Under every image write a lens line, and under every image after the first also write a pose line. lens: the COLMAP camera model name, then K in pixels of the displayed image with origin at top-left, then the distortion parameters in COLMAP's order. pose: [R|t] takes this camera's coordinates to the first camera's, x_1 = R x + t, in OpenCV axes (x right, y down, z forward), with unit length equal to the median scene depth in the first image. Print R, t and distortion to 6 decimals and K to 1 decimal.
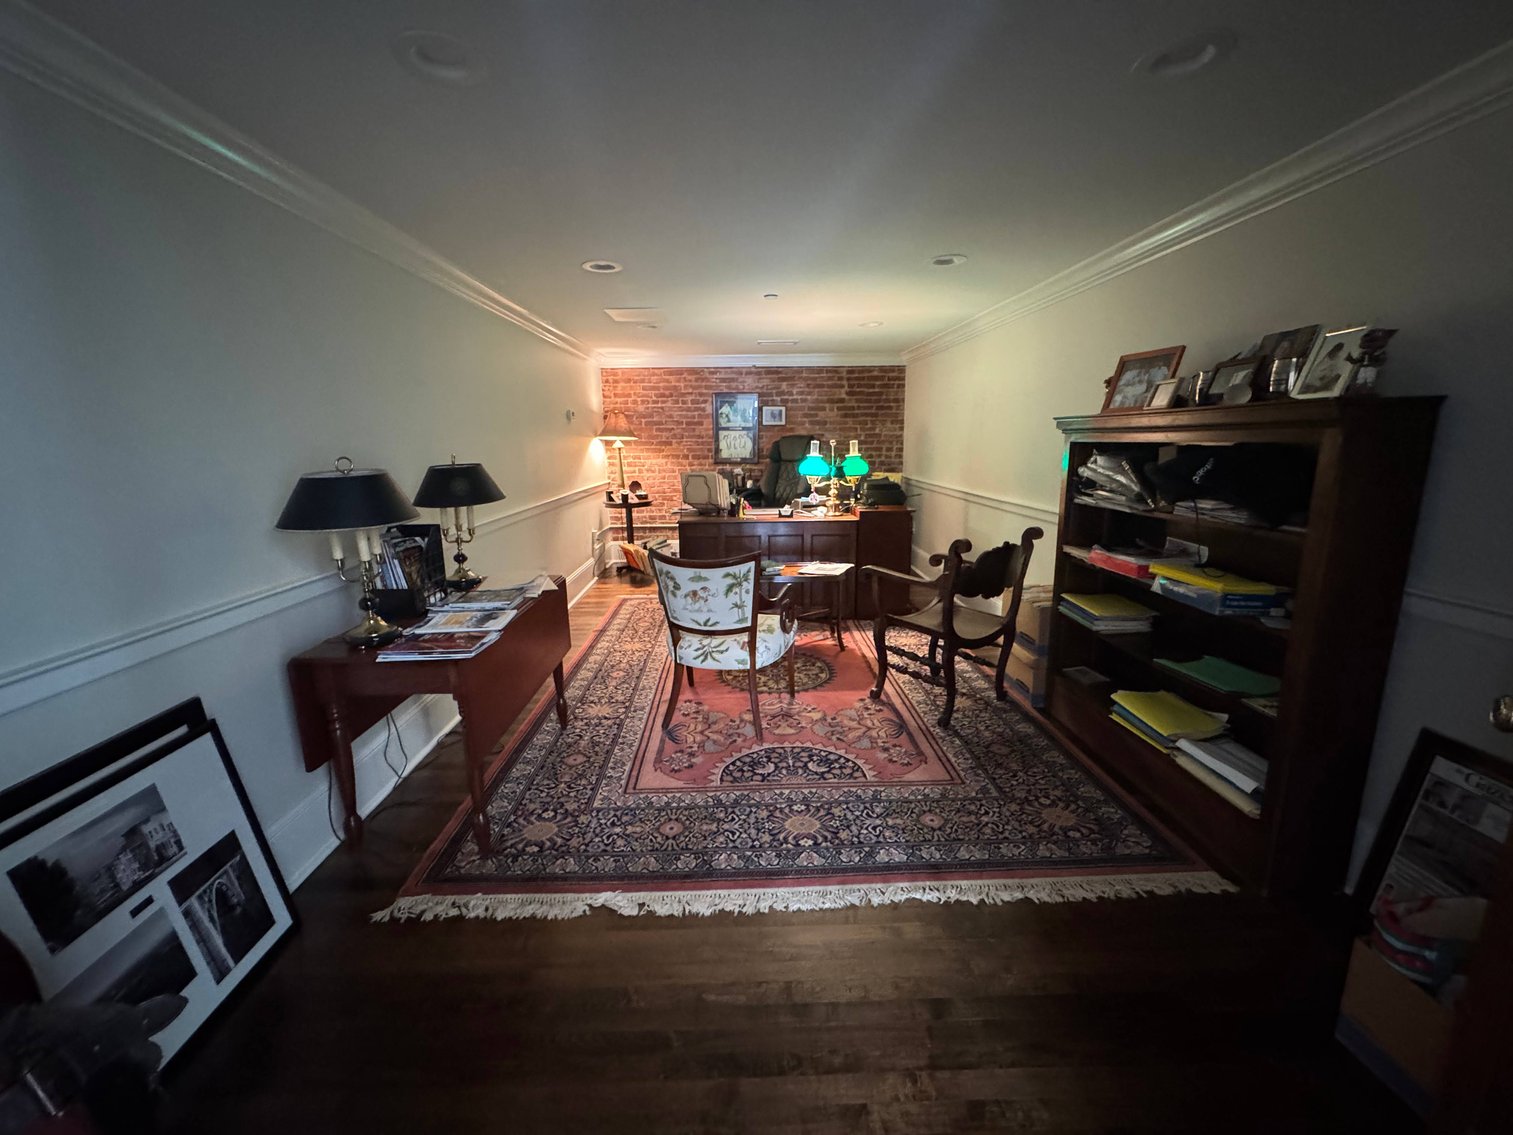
lens RADIAL K [[602.6, 0, 761.7], [0, 602.6, 567.8], [0, 0, 1]] dist [-0.002045, 0.000147]
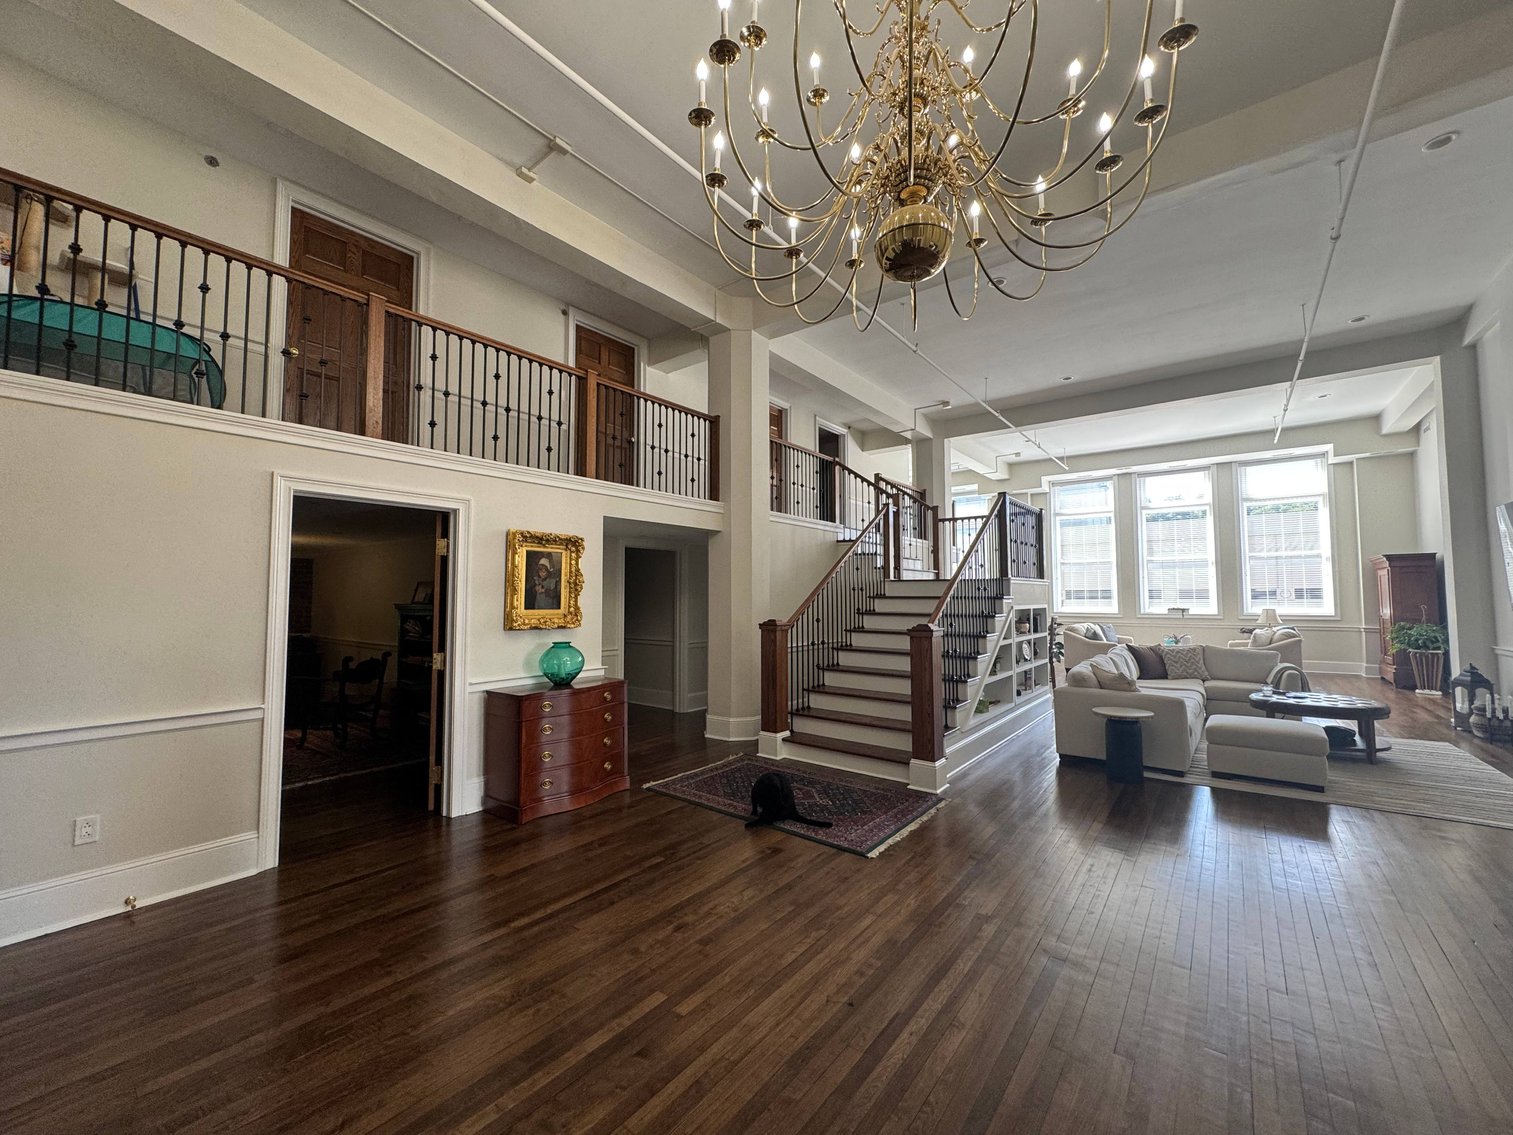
lens RADIAL K [[602.6, 0, 763.7], [0, 602.6, 562.0], [0, 0, 1]] dist [-0.002045, 0.000147]
pose [[0.634398, 0.069348, 0.769890, -0.424506], [0.147562, 0.966788, -0.208677, 0.298830], [-0.758792, 0.245991, 0.603095, -1.562001]]
